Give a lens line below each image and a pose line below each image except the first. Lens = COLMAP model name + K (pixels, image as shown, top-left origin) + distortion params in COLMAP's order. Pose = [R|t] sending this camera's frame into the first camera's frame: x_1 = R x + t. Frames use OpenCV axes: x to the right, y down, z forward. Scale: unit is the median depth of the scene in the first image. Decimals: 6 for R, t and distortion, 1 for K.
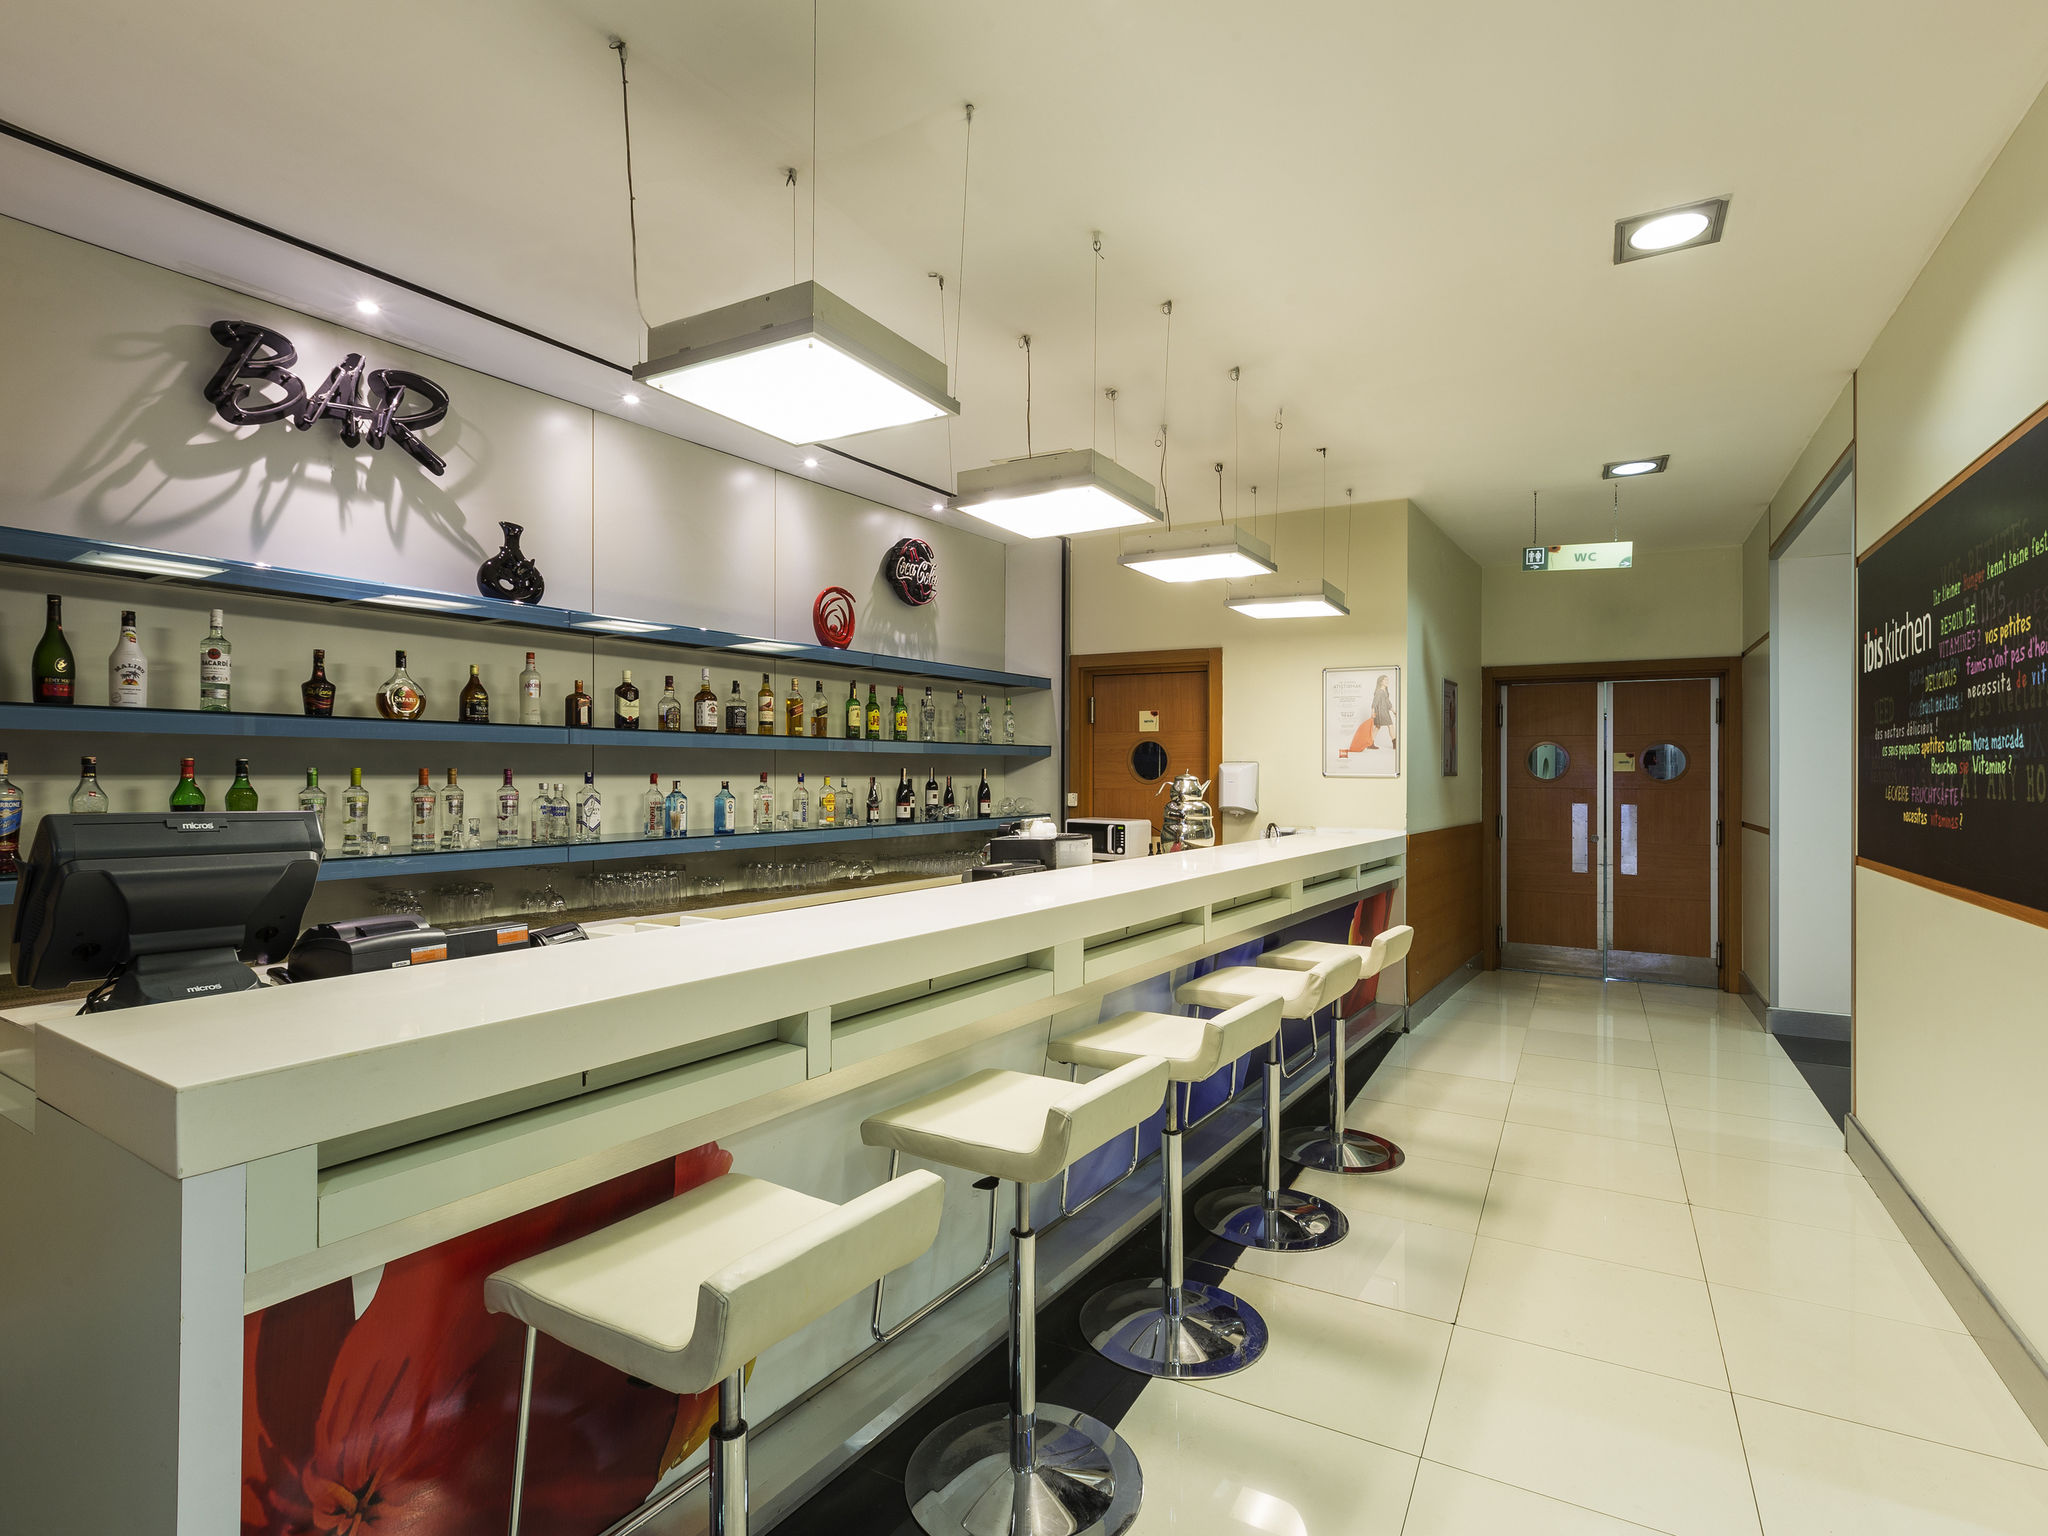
lens RADIAL K [[1117.5, 0, 1011.3], [0, 1117.5, 772.3], [0, 0, 1]] dist [0.003940, -0.000960]
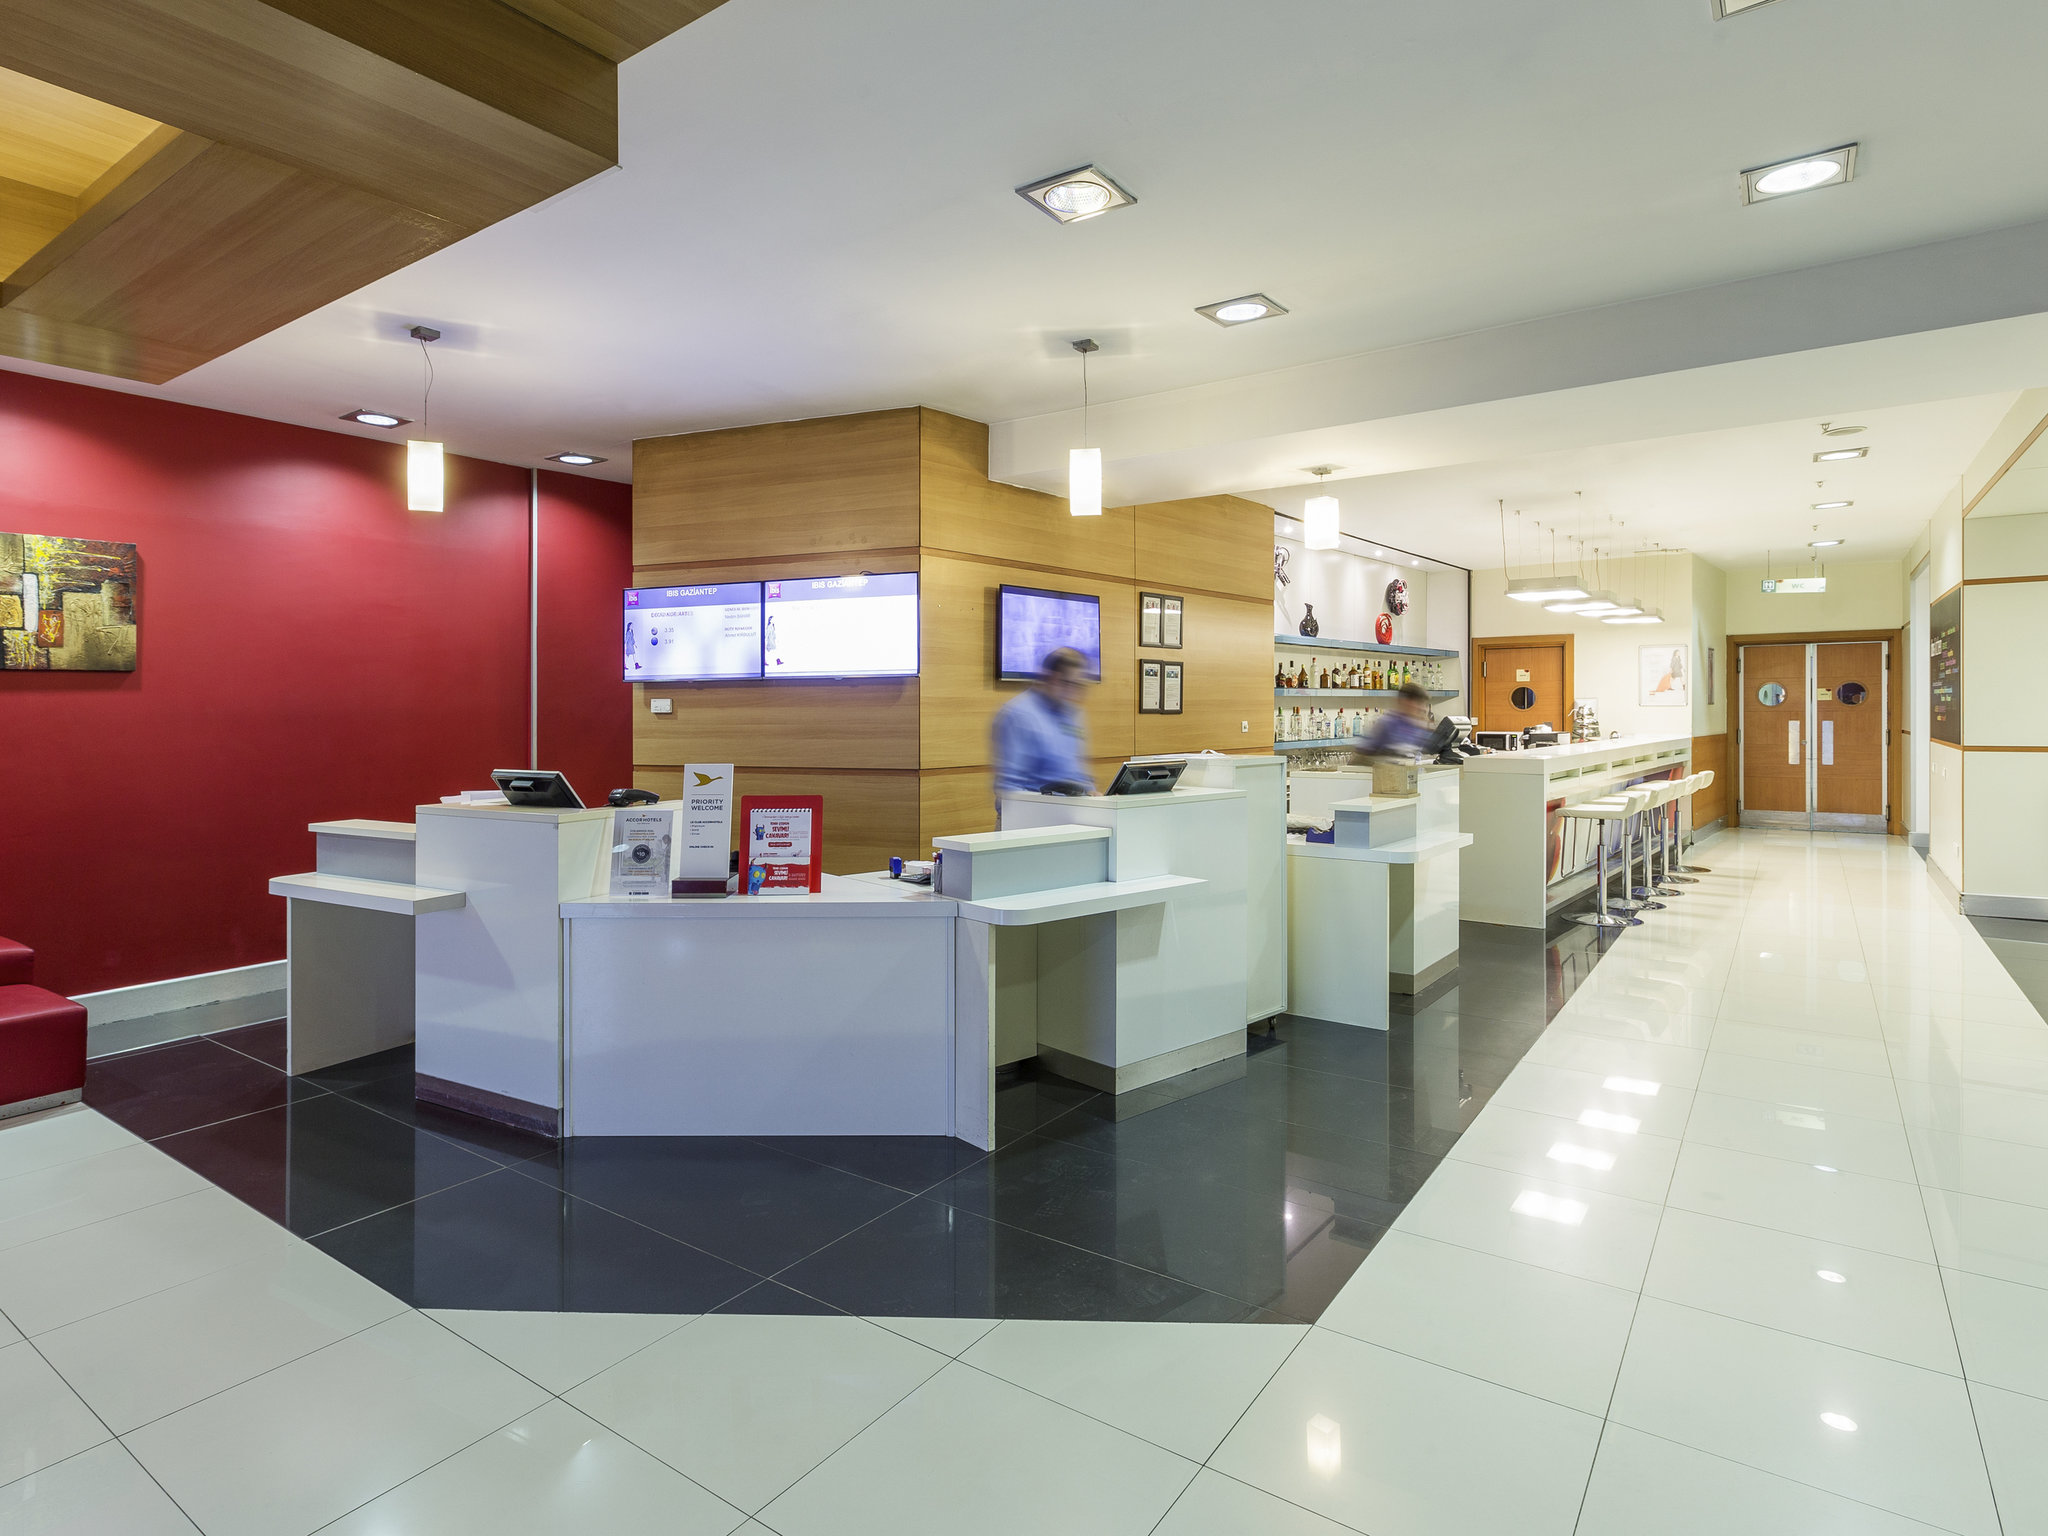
lens RADIAL K [[1117.5, 0, 1011.0], [0, 1117.5, 731.5], [0, 0, 1]] dist [0.003940, -0.000960]
pose [[0.990394, -0.011264, -0.137815, -0.424857], [0.013973, 0.999727, 0.018708, -0.002303], [0.137567, -0.020454, 0.990281, -0.826368]]
